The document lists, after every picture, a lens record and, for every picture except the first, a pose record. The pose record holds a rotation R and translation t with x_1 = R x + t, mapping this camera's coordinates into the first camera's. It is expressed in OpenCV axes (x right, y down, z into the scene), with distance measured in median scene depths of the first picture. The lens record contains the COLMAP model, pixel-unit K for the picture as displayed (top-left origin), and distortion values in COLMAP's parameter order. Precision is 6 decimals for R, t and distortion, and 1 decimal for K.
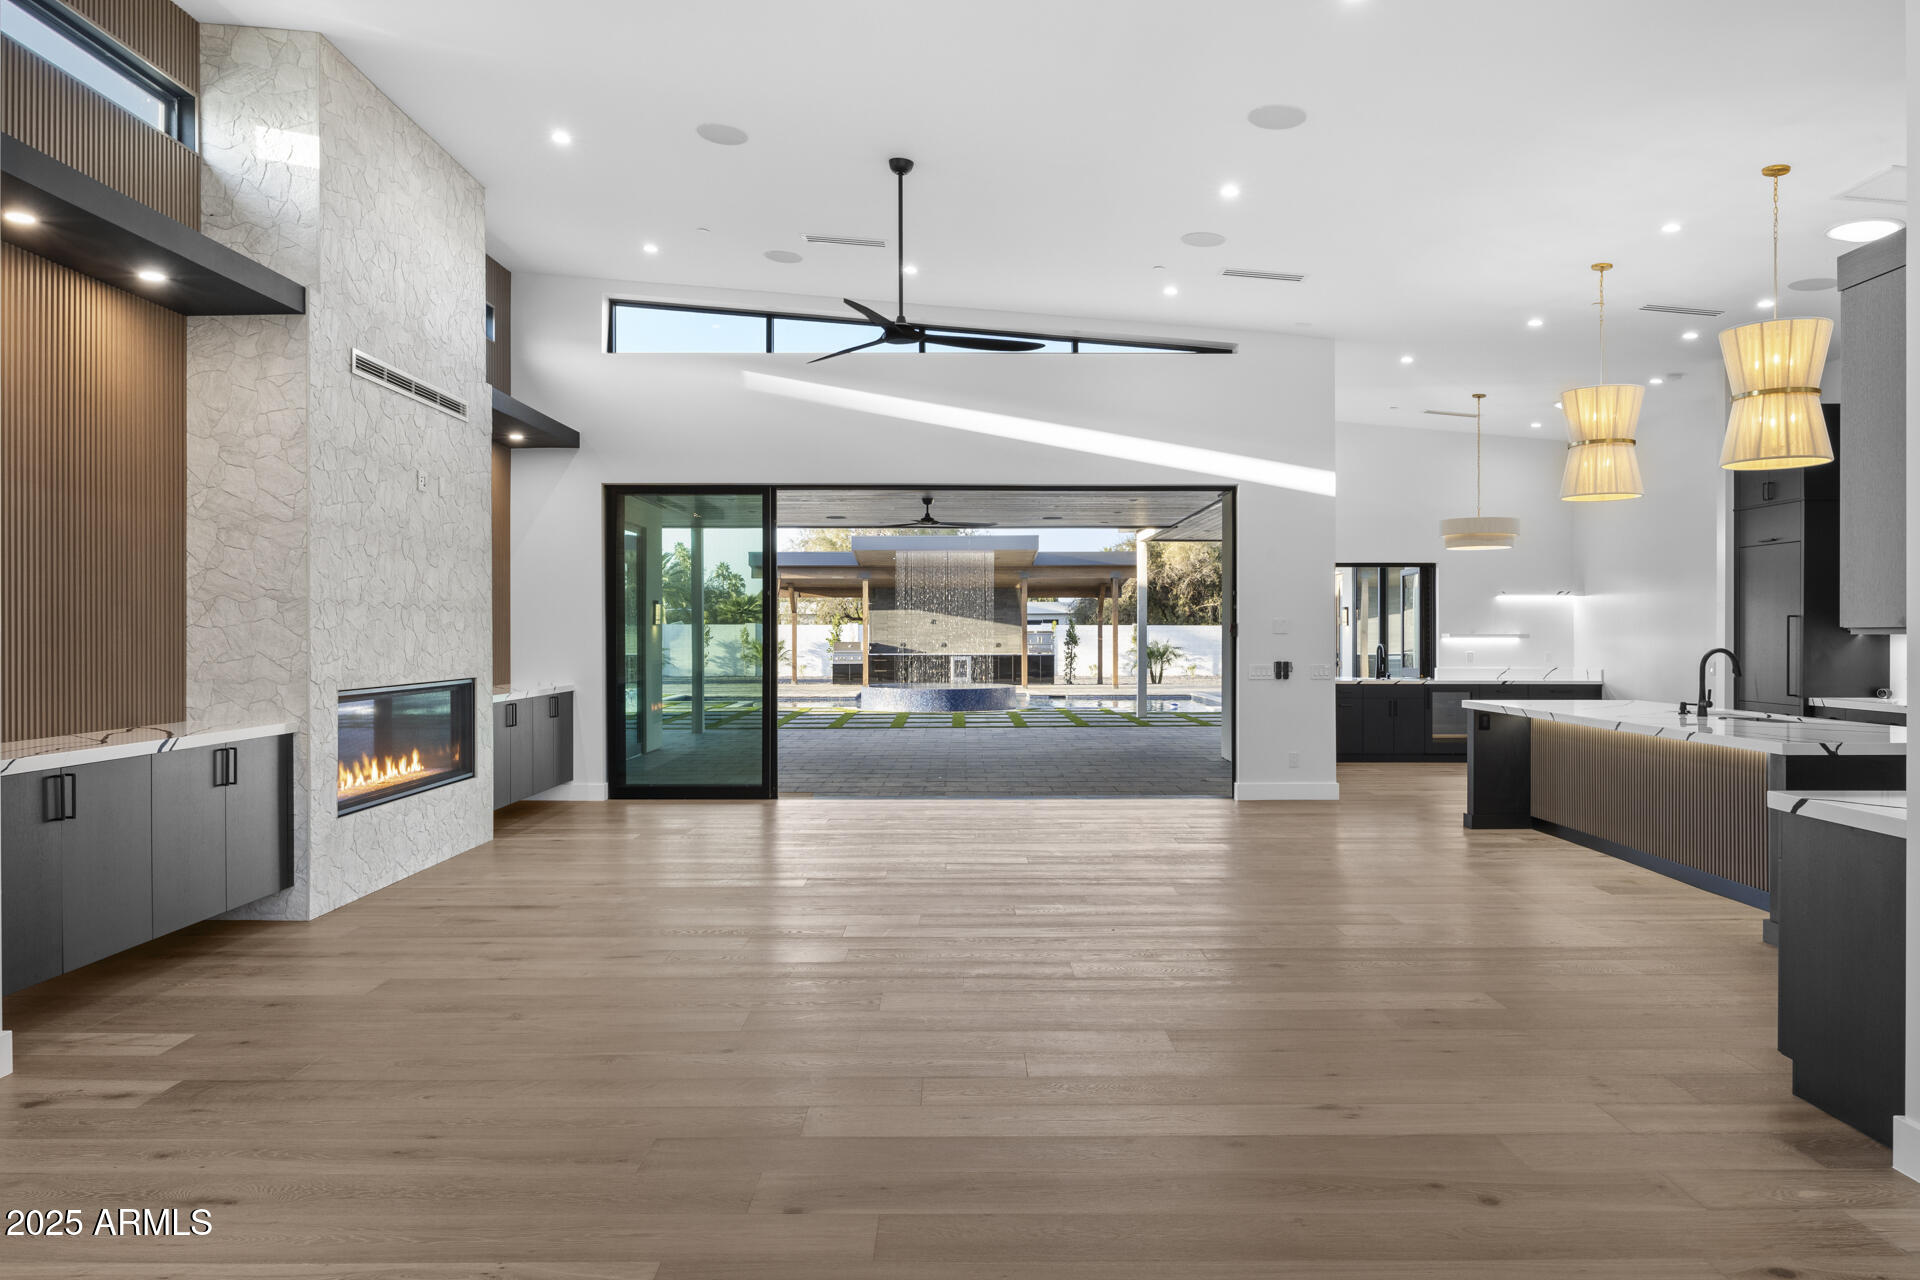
lens RADIAL K [[1270.3, 0, 967.5], [0, 1270.3, 644.4], [0, 0, 1]] dist [0.006468, -0.002298]
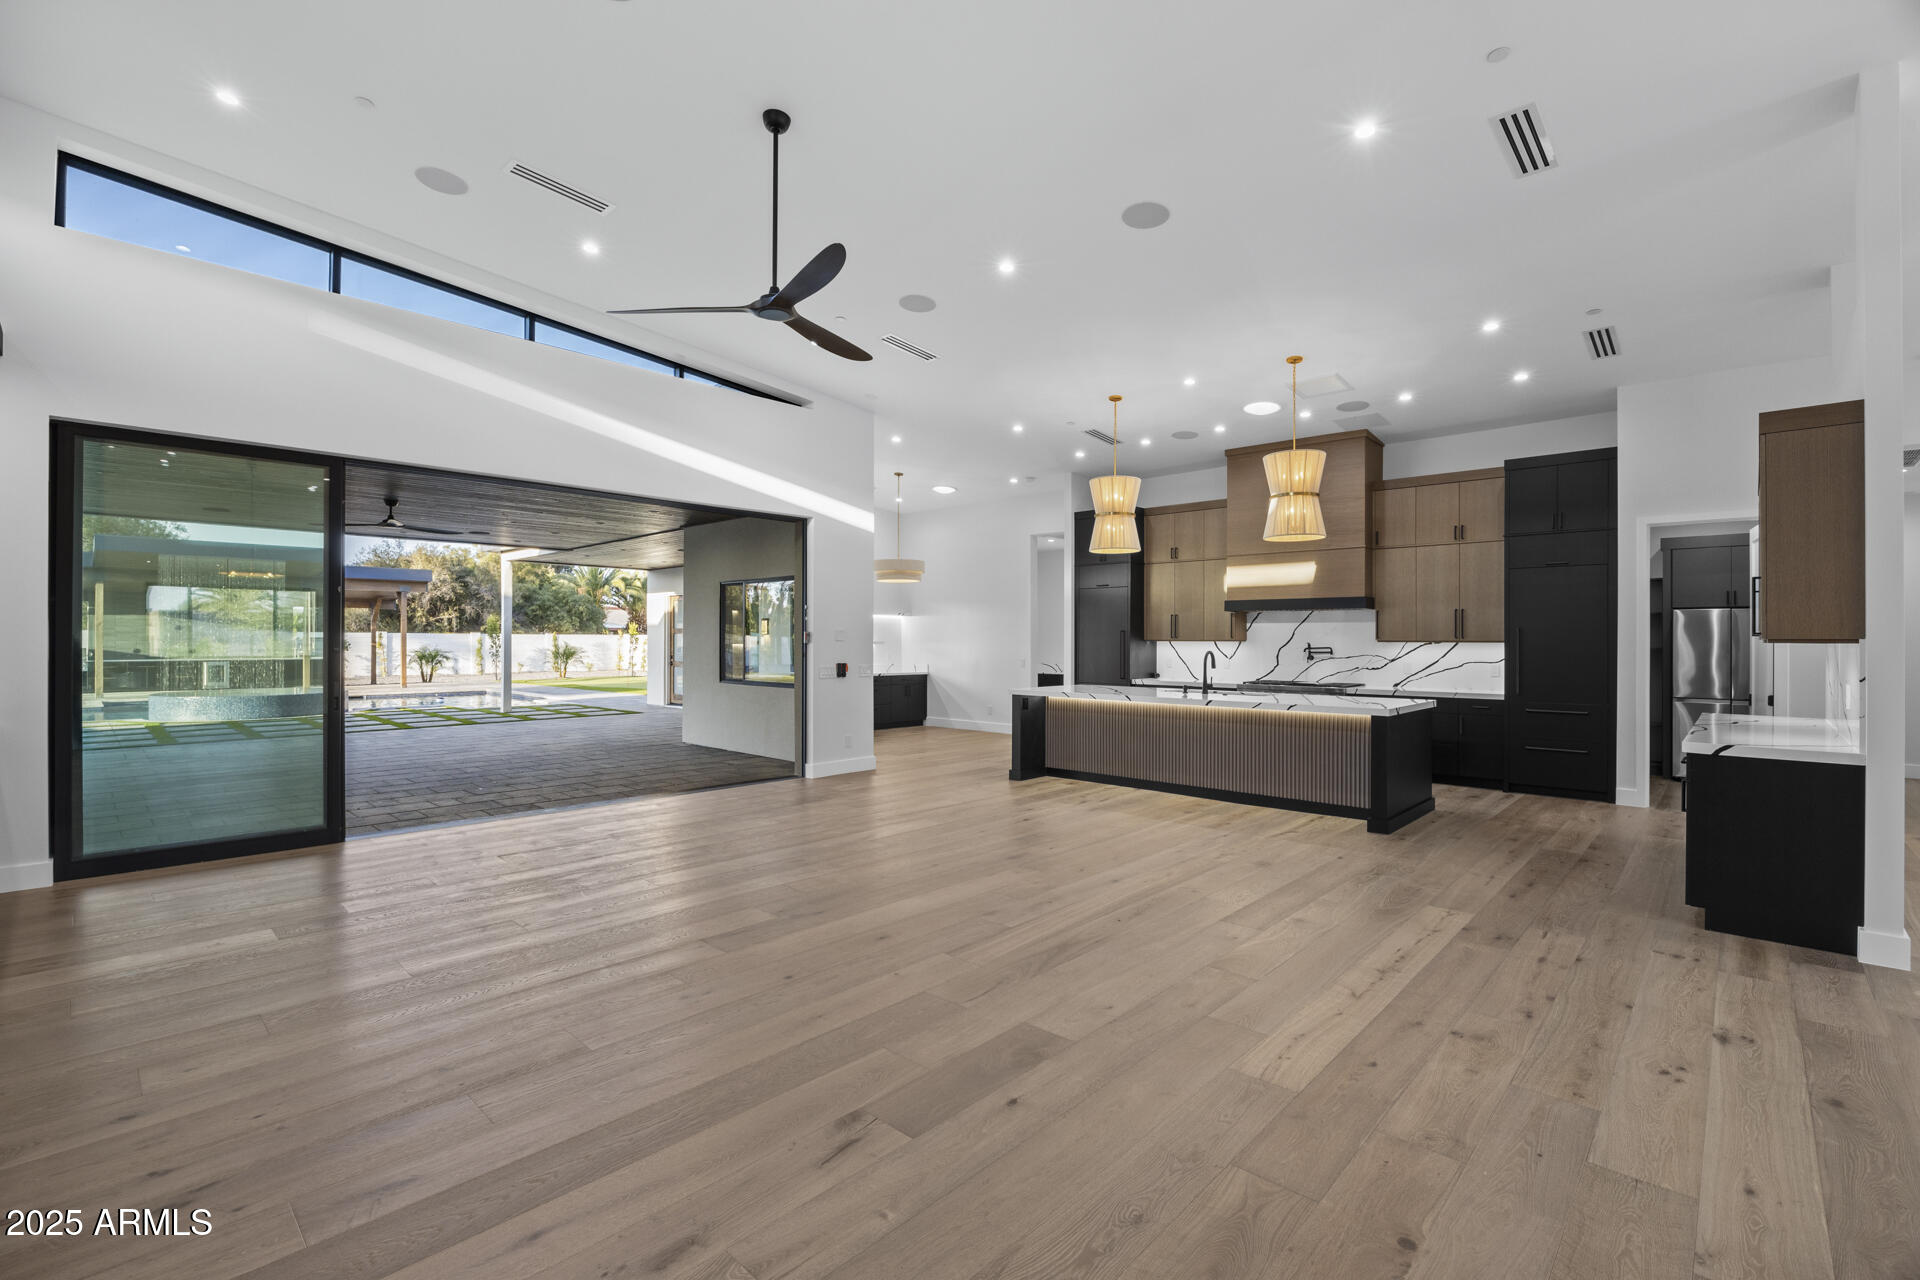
lens RADIAL K [[848.4, 0, 961.4], [0, 848.4, 636.8], [0, 0, 1]] dist [-0.008004, 0.001242]
pose [[0.688093, 0.005103, 0.725605, -0.273212], [0.004231, 0.999930, -0.011044, -0.002764], [-0.725611, 0.010670, 0.688023, 0.337641]]
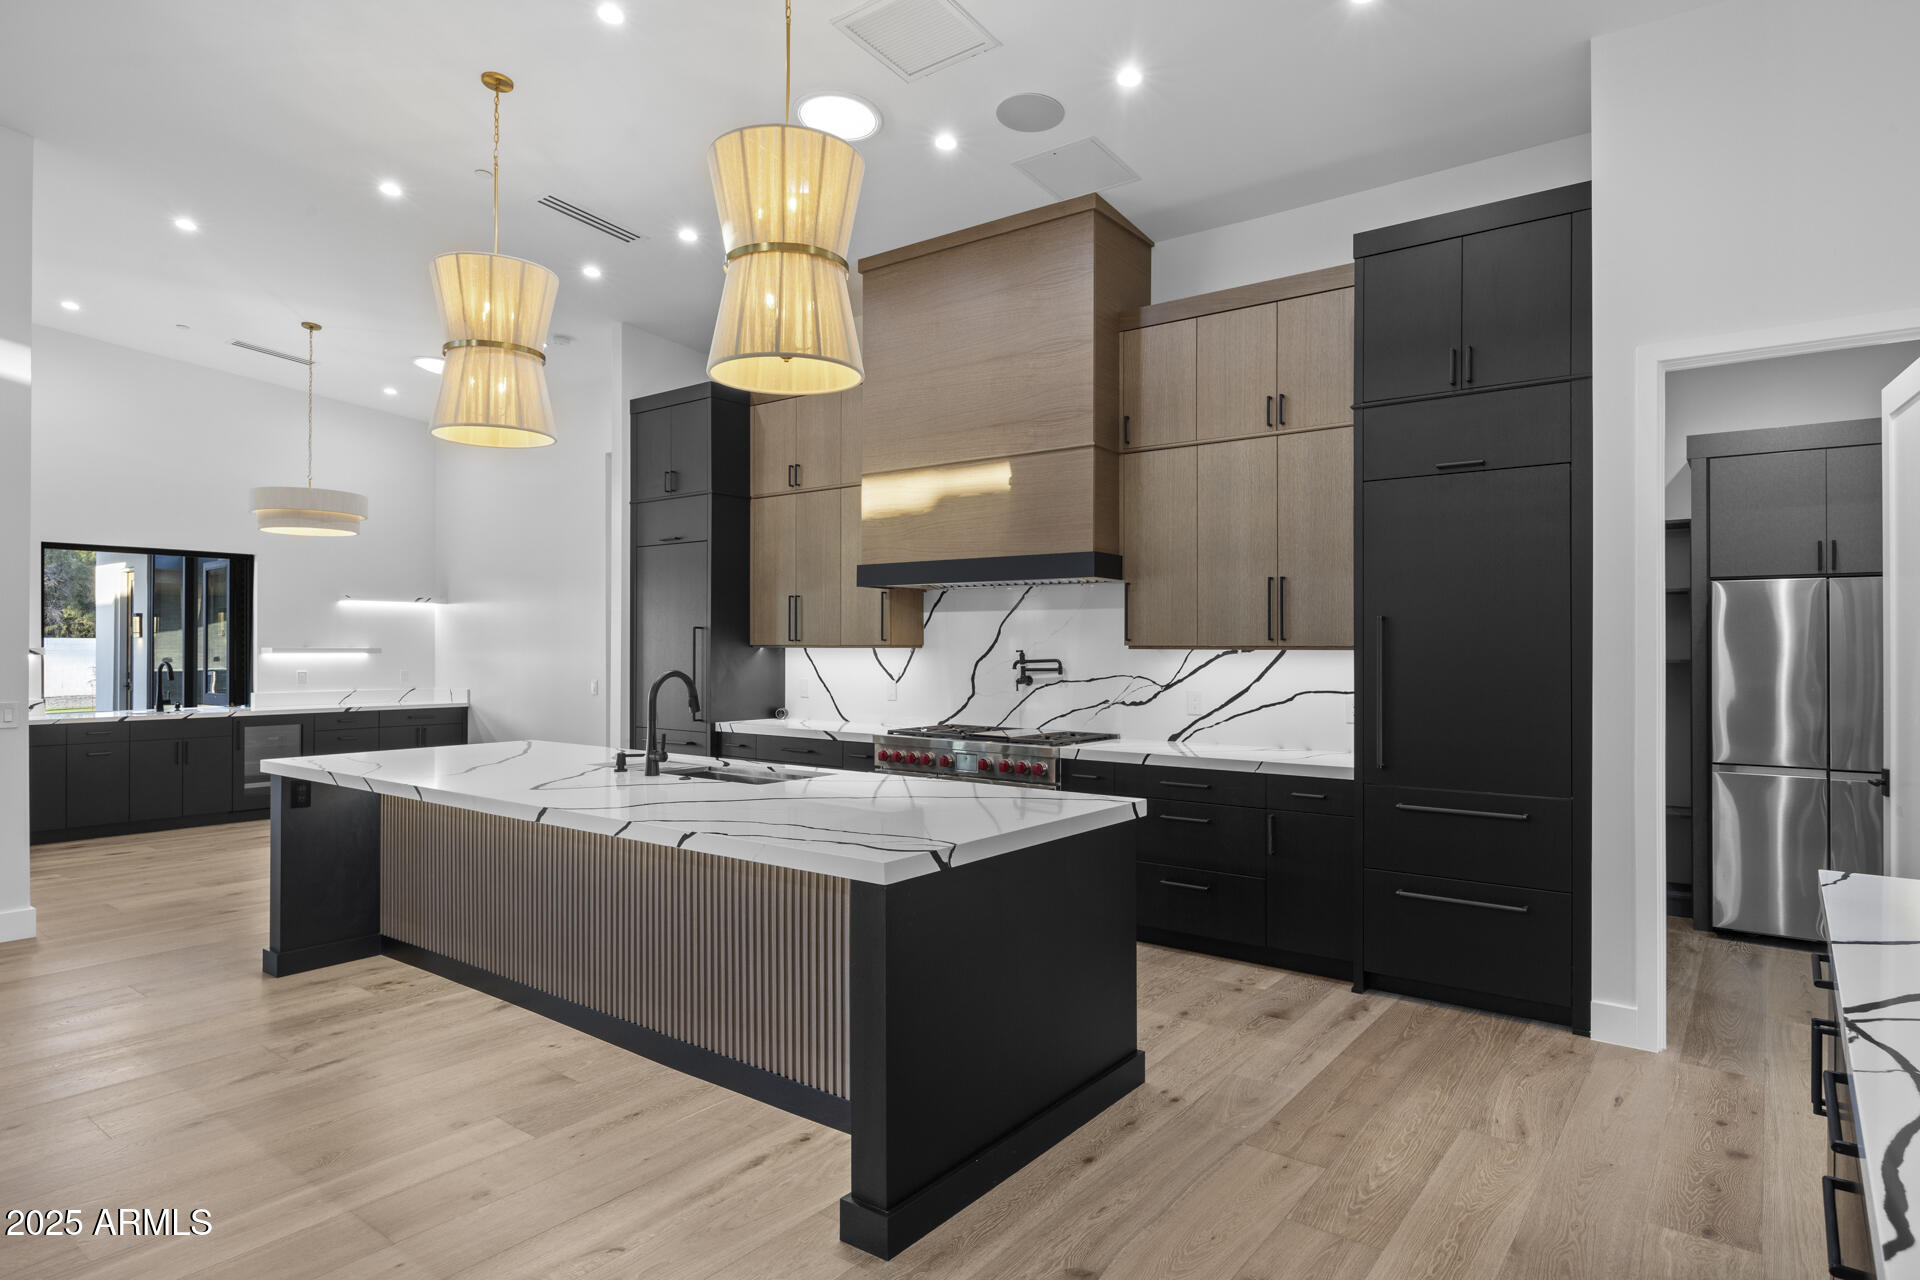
lens RADIAL K [[1068.6, 0, 958.8], [0, 1068.6, 635.3], [0, 0, 1]] dist [-0.002191, -0.000869]
pose [[0.613877, 0.009802, 0.789341, 0.165710], [0.006015, 0.999836, -0.017094, -0.003228], [-0.789379, 0.015241, 0.613717, 0.370053]]
